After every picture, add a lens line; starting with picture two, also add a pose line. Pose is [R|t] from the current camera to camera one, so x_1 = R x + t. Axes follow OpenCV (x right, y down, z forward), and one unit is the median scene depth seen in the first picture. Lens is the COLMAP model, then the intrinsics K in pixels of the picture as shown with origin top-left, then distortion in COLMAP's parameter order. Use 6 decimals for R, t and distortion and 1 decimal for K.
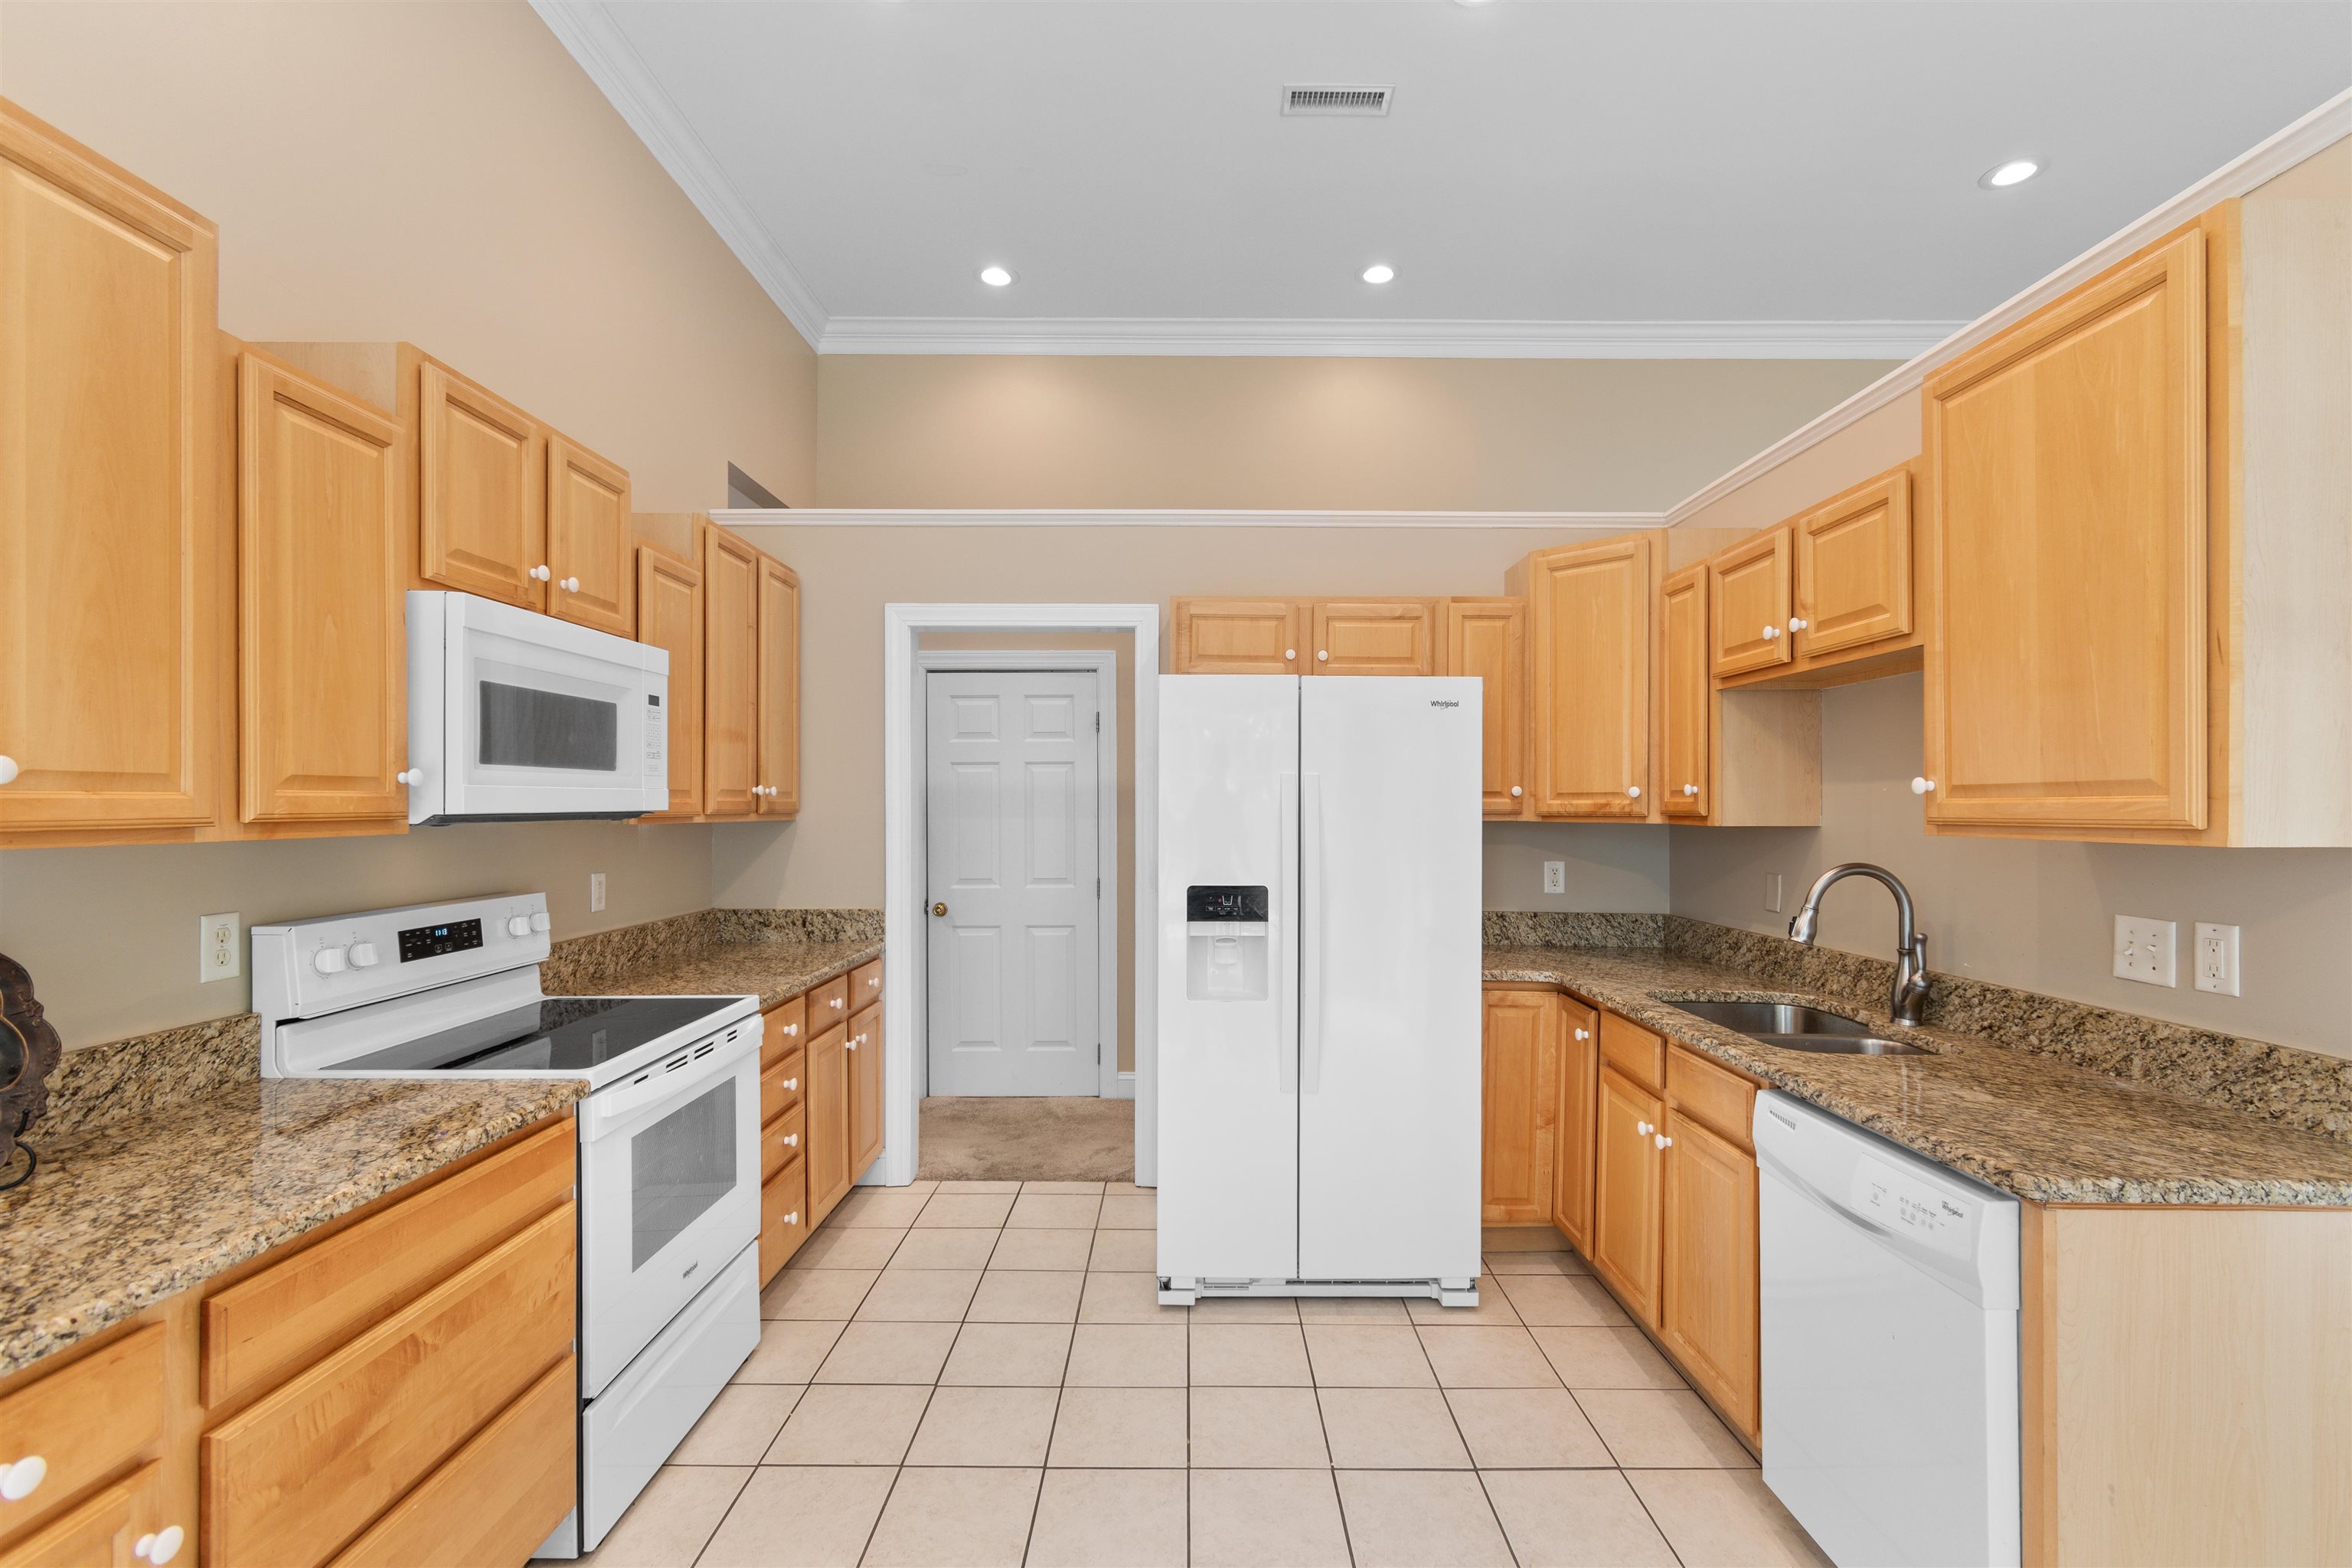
lens RADIAL K [[1044.6, 0, 1190.7], [0, 1044.6, 802.5], [0, 0, 1]] dist [0.007645, -0.003761]
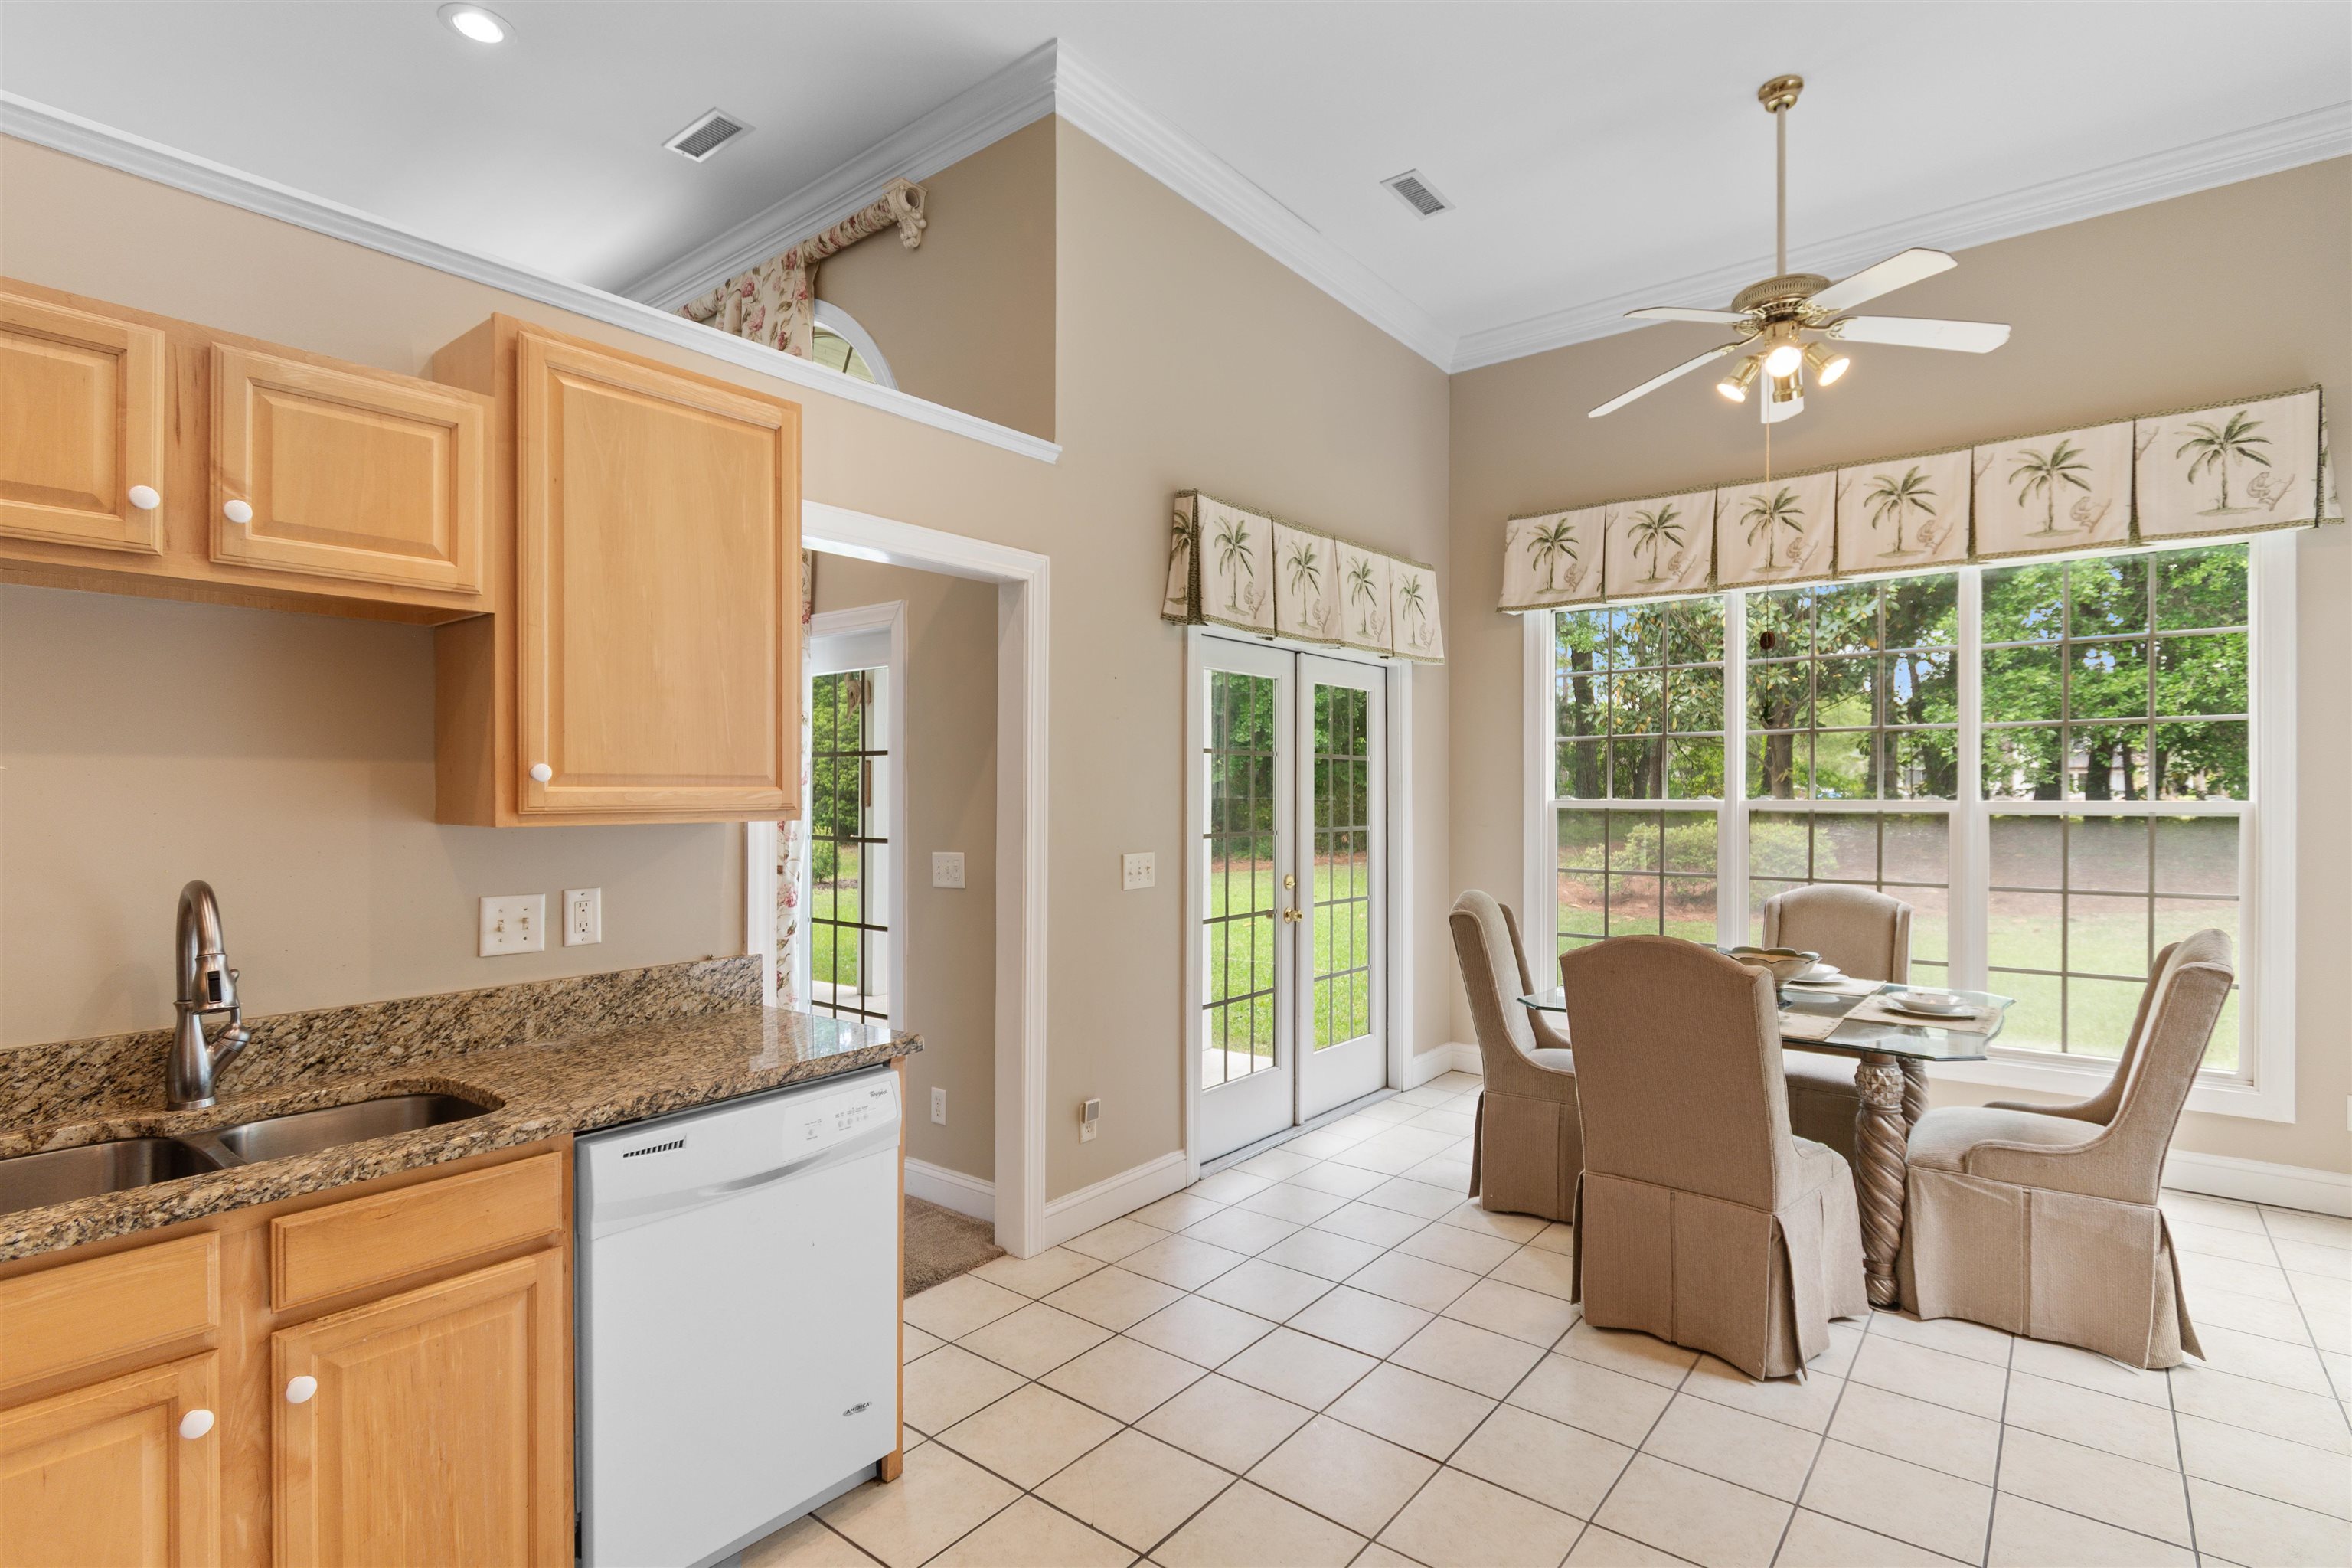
lens RADIAL K [[1113.6, 0, 1175.9], [0, 1113.6, 787.8], [0, 0, 1]] dist [0.002989, -0.002719]
pose [[-0.779857, 0.001934, 0.625954, -0.312853], [-0.002085, 0.999982, -0.005686, 0.001280], [-0.625954, -0.005739, -0.779839, 1.244247]]
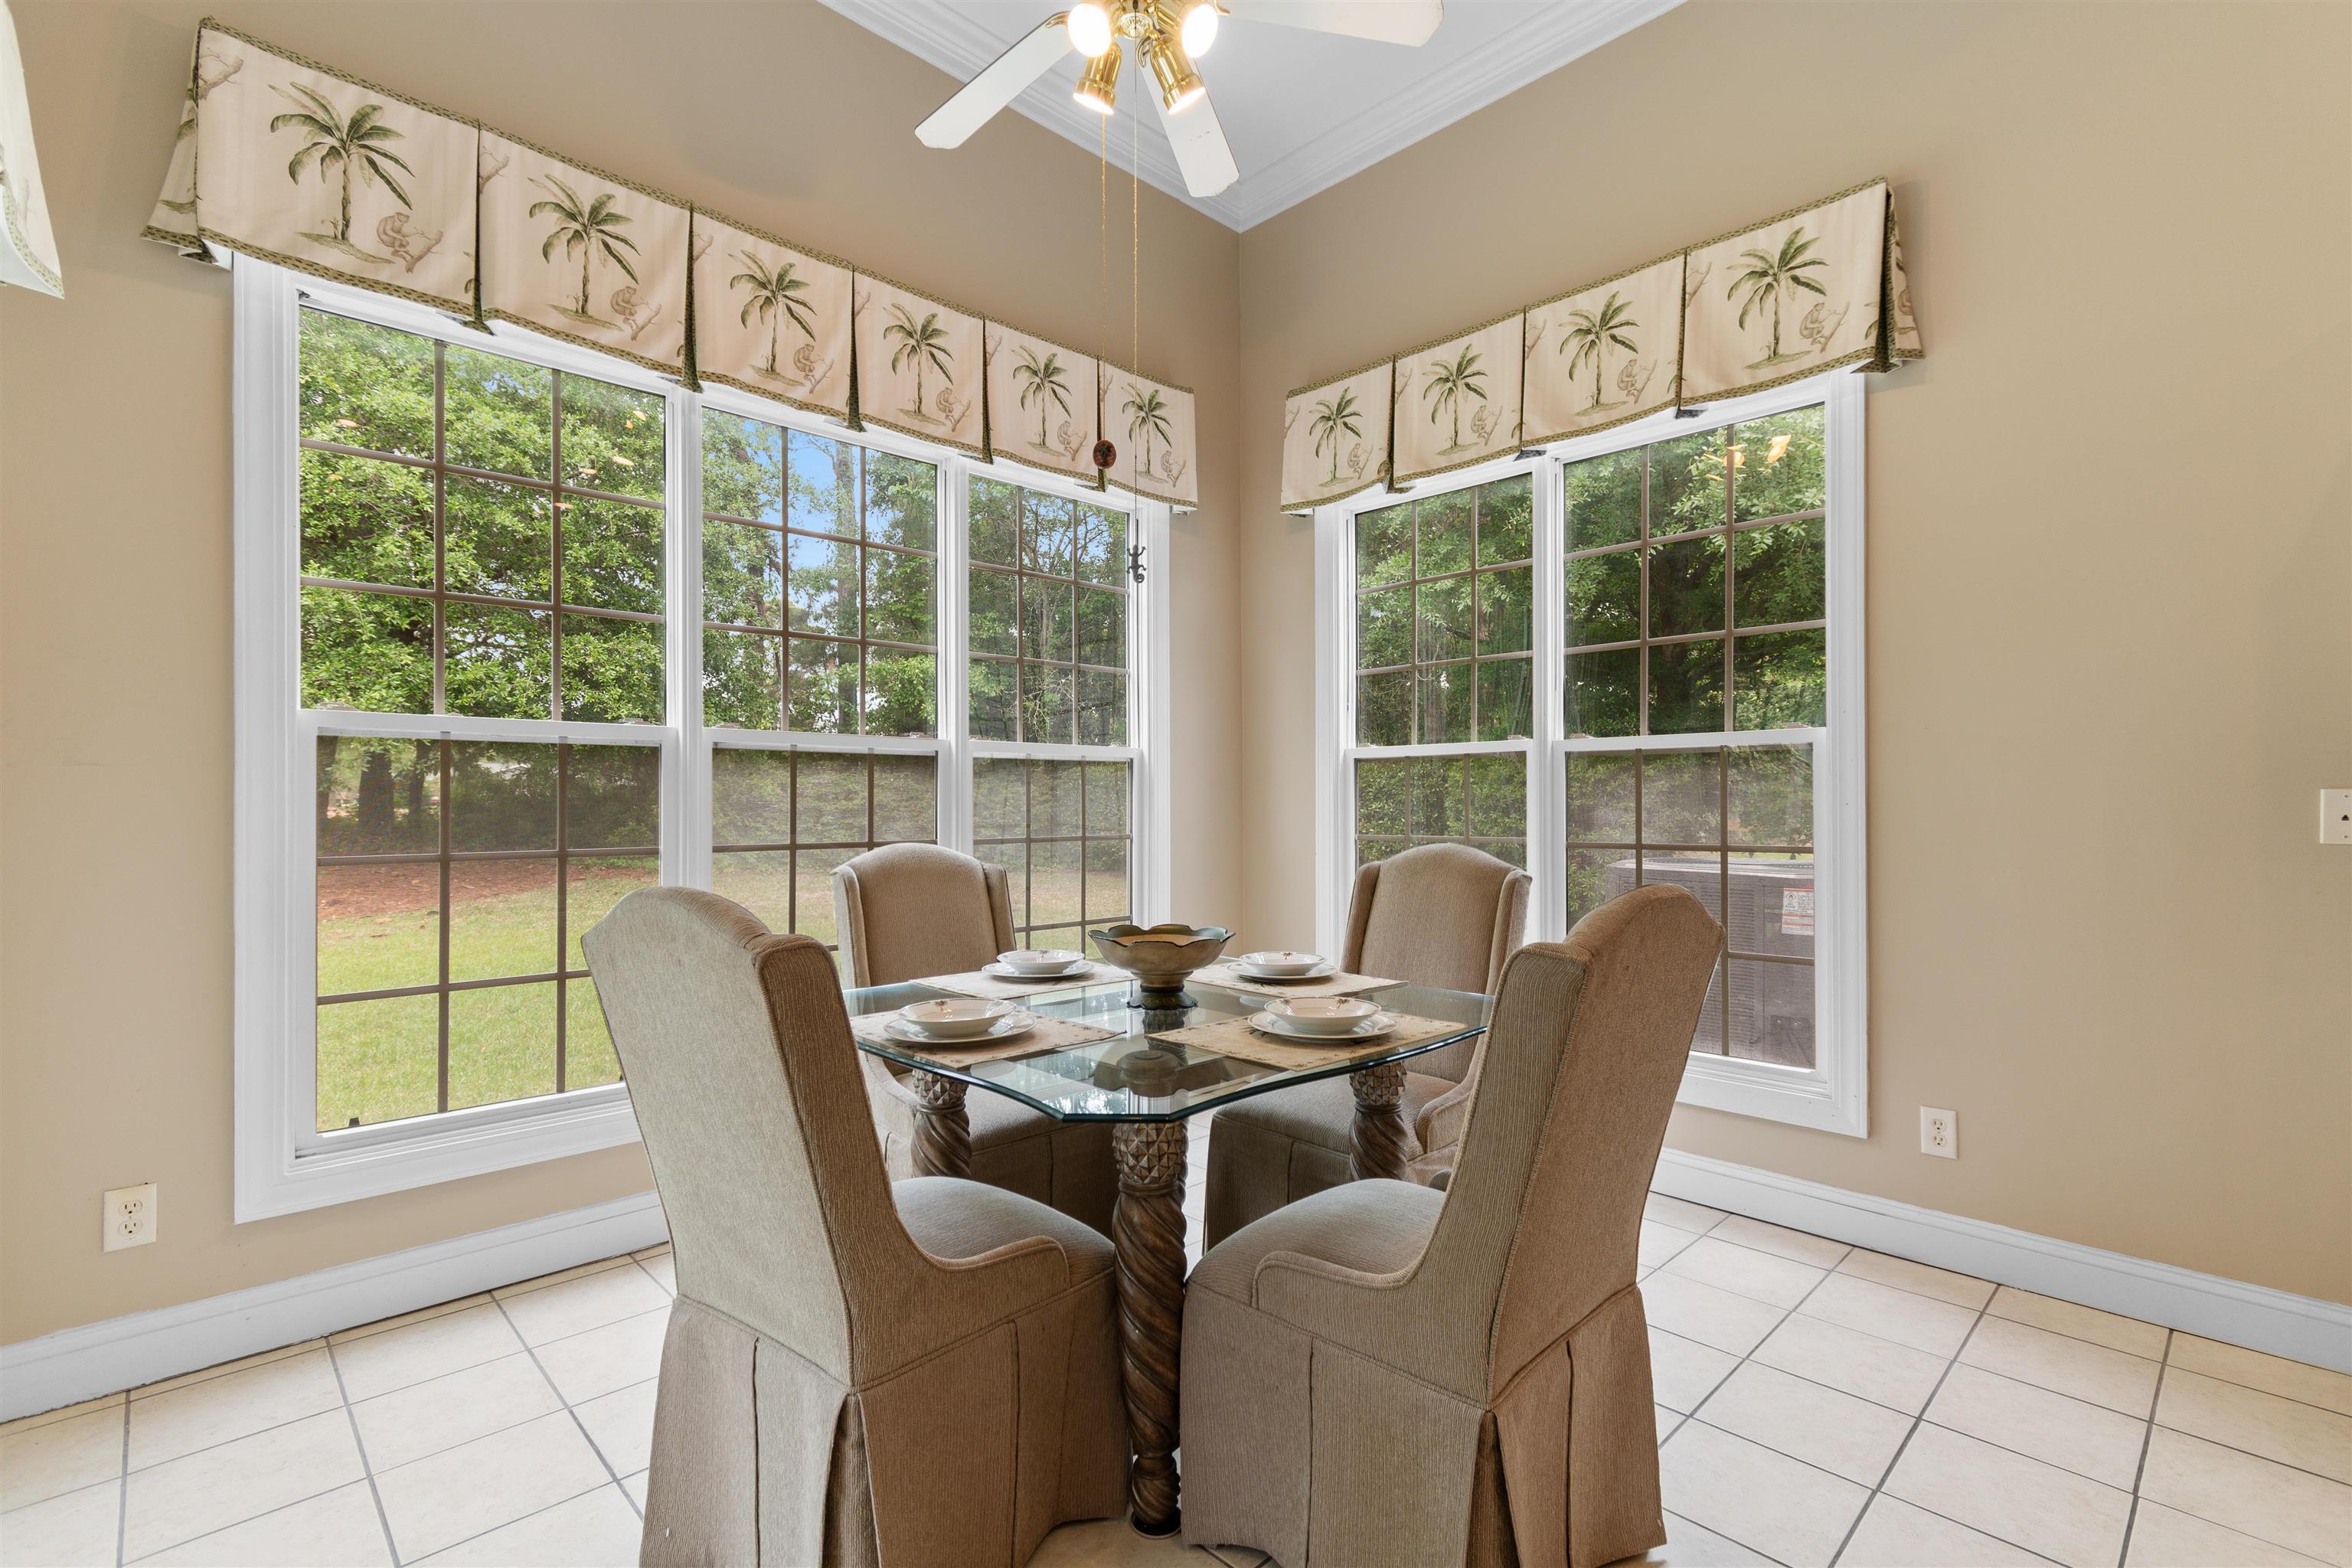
lens RADIAL K [[1044.6, 0, 1146.4], [0, 1044.6, 804.3], [0, 0, 1]] dist [0.007645, -0.003761]
pose [[-0.721254, -0.001421, -0.692669, 0.662926], [0.001379, 0.999993, -0.003488, 0.107812], [0.692669, -0.003471, -0.721247, 0.192204]]
